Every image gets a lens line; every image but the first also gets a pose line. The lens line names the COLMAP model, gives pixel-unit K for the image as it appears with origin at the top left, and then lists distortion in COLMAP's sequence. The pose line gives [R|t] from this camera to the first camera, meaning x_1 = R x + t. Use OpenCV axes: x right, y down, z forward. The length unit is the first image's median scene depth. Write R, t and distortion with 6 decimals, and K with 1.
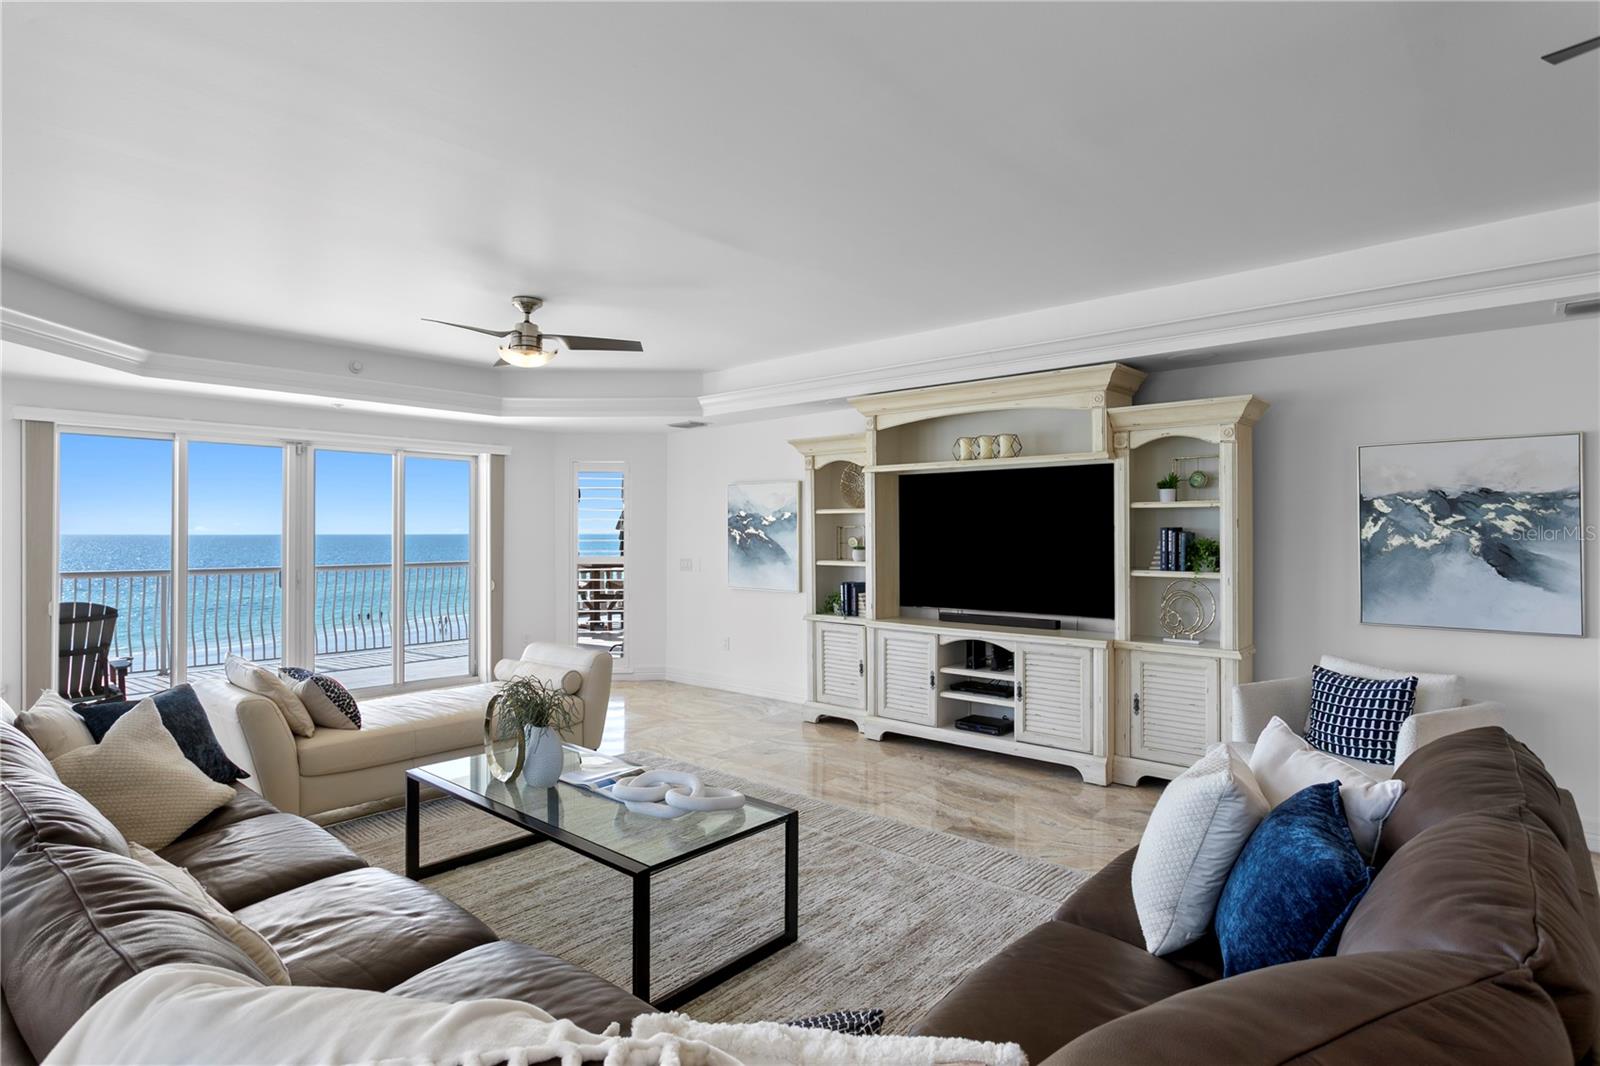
lens RADIAL K [[817.0, 0, 772.7], [0, 817.0, 540.6], [0, 0, 1]] dist [0.000566, 0.000701]
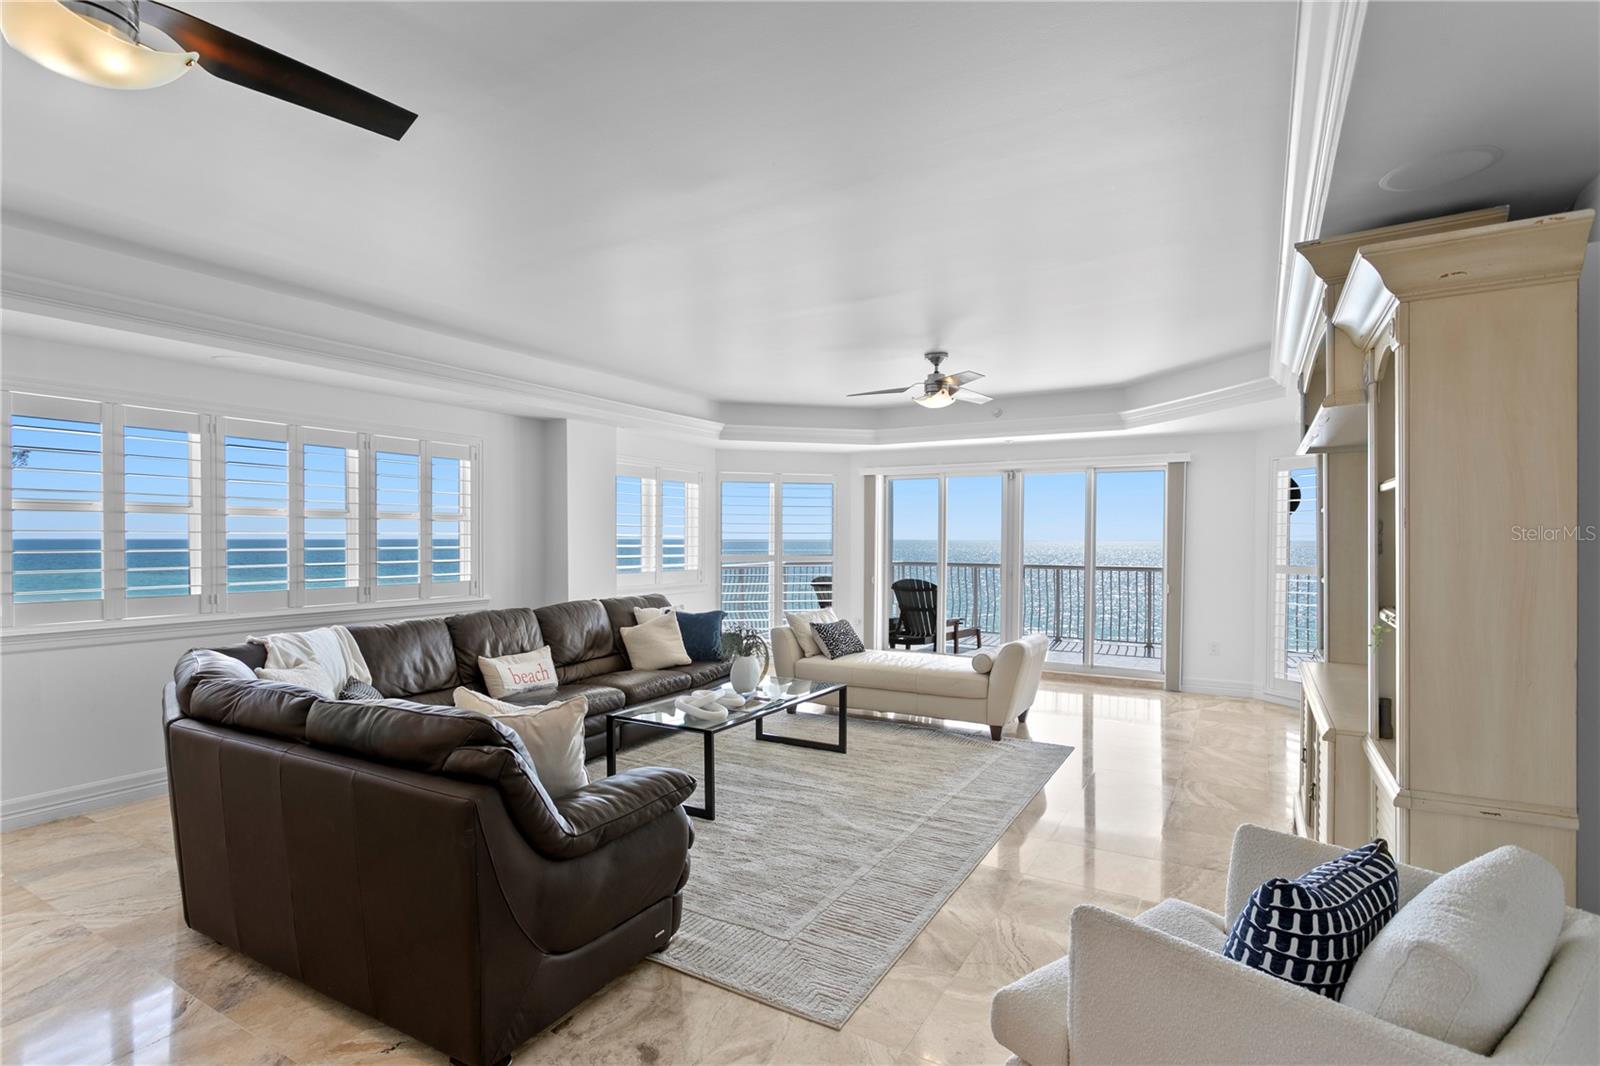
lens RADIAL K [[797.1, 0, 776.8], [0, 797.1, 546.4], [0, 0, 1]] dist [-0.011732, 0.000060]
pose [[0.198996, 0.011173, -0.979937, 0.835043], [-0.010467, 0.999902, 0.009275, -0.003841], [0.979944, 0.008411, 0.199093, 0.486271]]
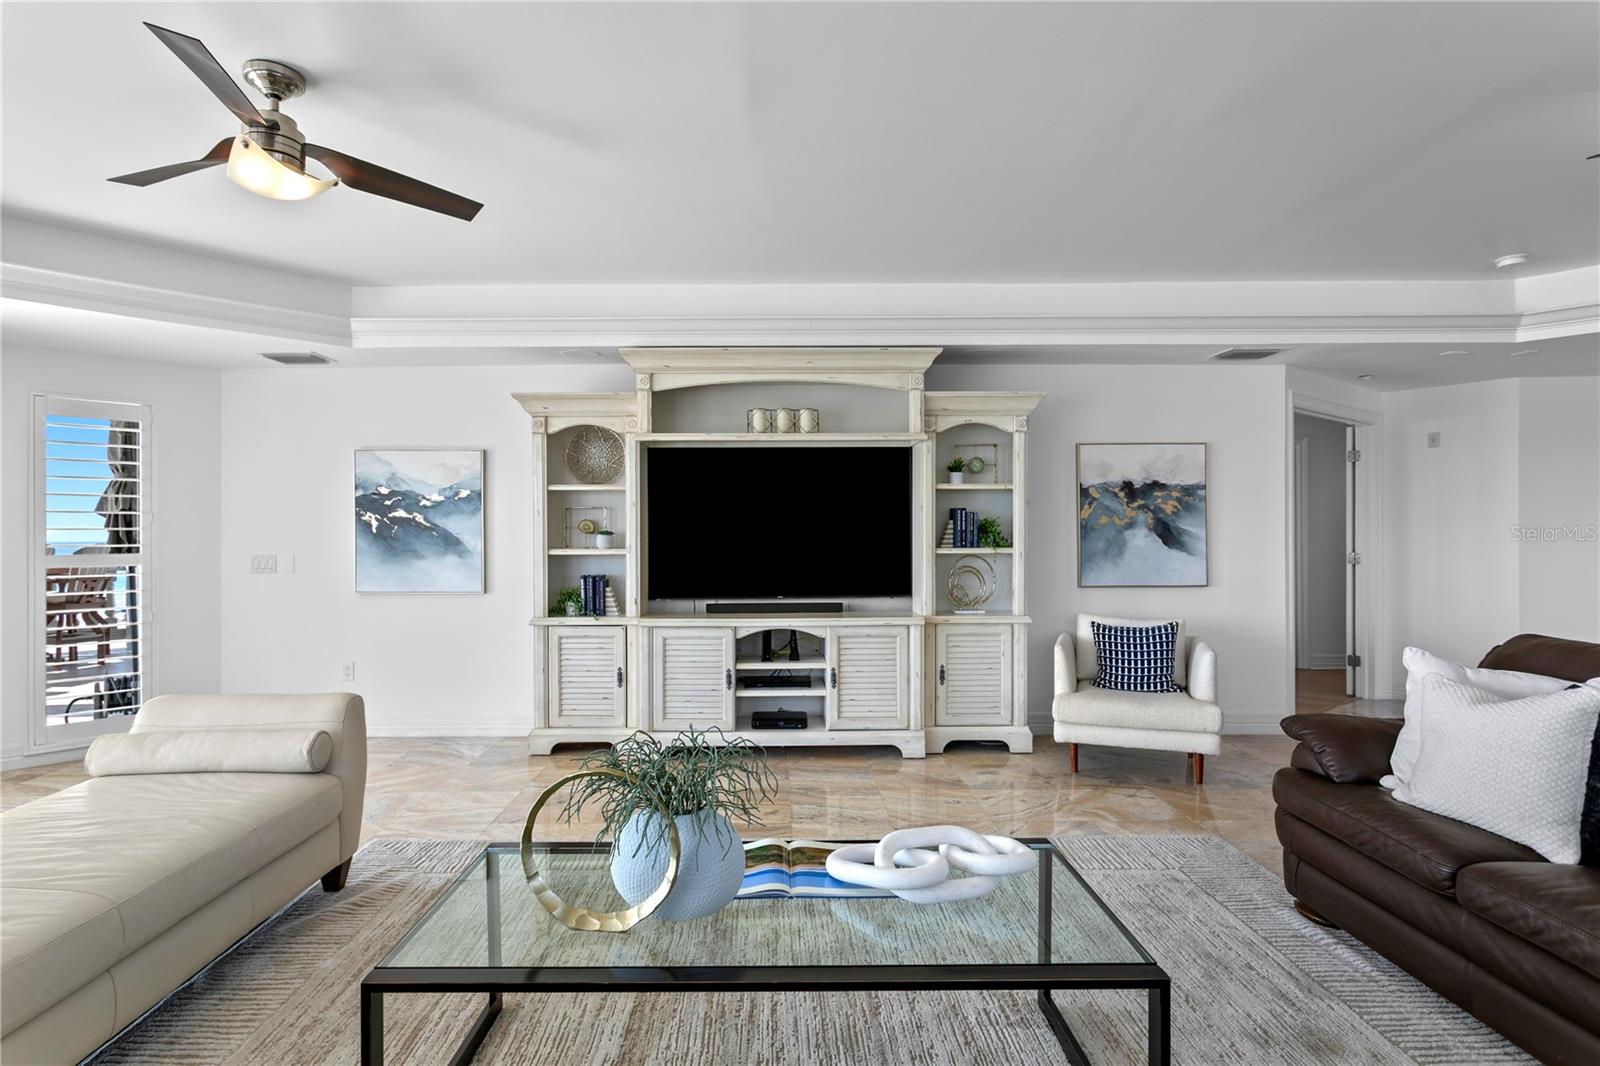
lens RADIAL K [[817.0, 0, 772.7], [0, 817.0, 540.6], [0, 0, 1]] dist [0.000566, 0.000701]
pose [[0.742389, -0.004386, 0.669955, -0.404006], [0.010340, 0.999934, -0.004912, 0.028501], [-0.669889, 0.010574, 0.742386, 0.345170]]
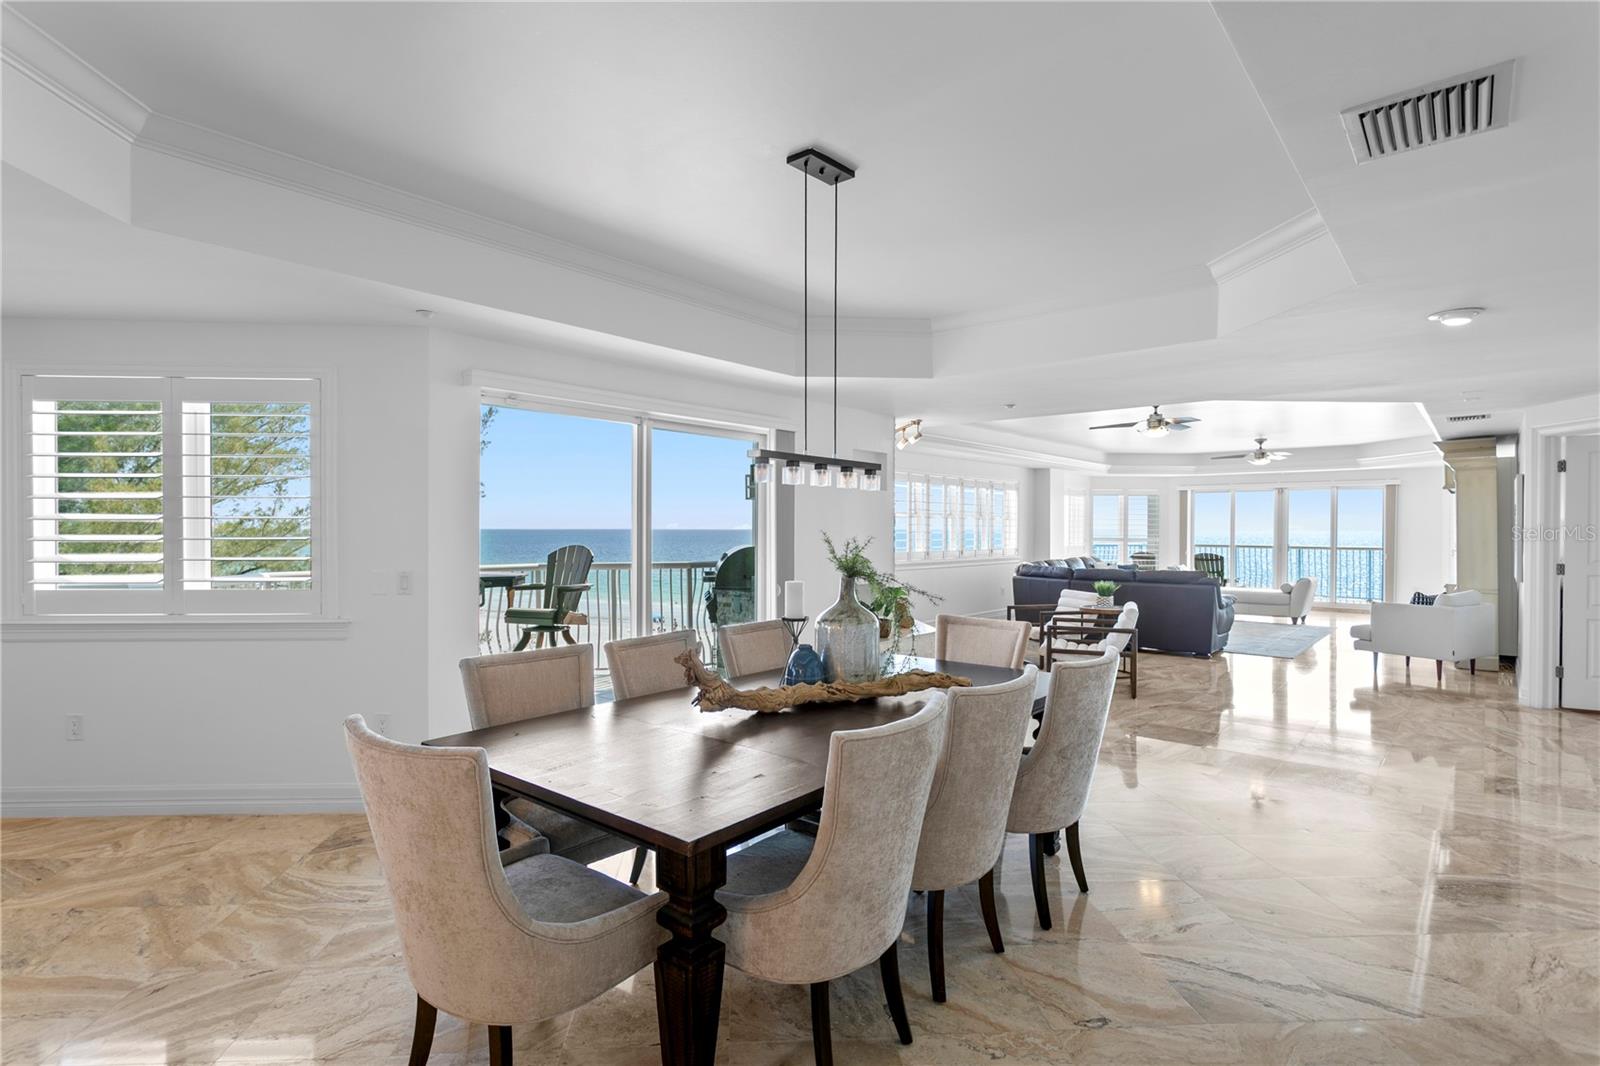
lens RADIAL K [[794.0, 0, 775.7], [0, 794.0, 532.6], [0, 0, 1]] dist [0.000849, 0.000118]
pose [[0.011439, 0.006589, -0.999913, 2.158967], [-0.010476, 0.999924, 0.006469, 0.006902], [0.999880, 0.010401, 0.011507, -0.573553]]
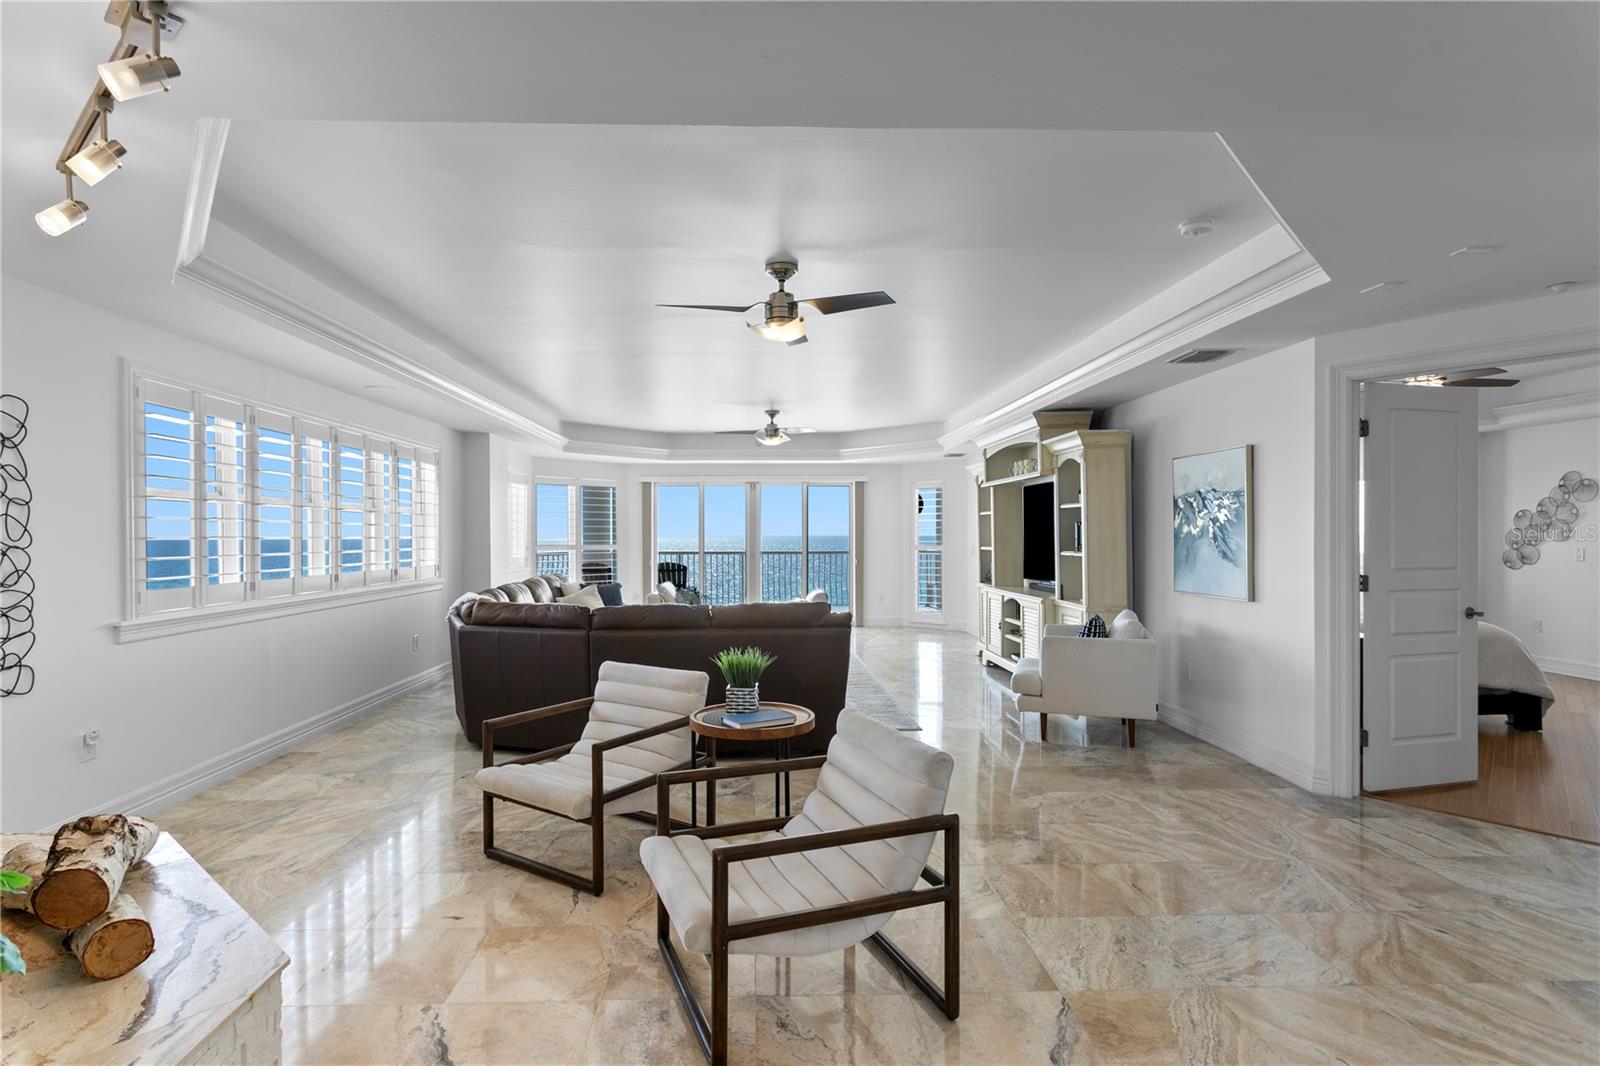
lens RADIAL K [[797.1, 0, 776.8], [0, 797.1, 546.4], [0, 0, 1]] dist [-0.011732, 0.000060]
pose [[0.695552, 0.008747, -0.718423, 1.060135], [-0.002928, 0.999952, 0.009340, 0.015626], [0.718470, -0.004392, 0.695544, -0.332824]]
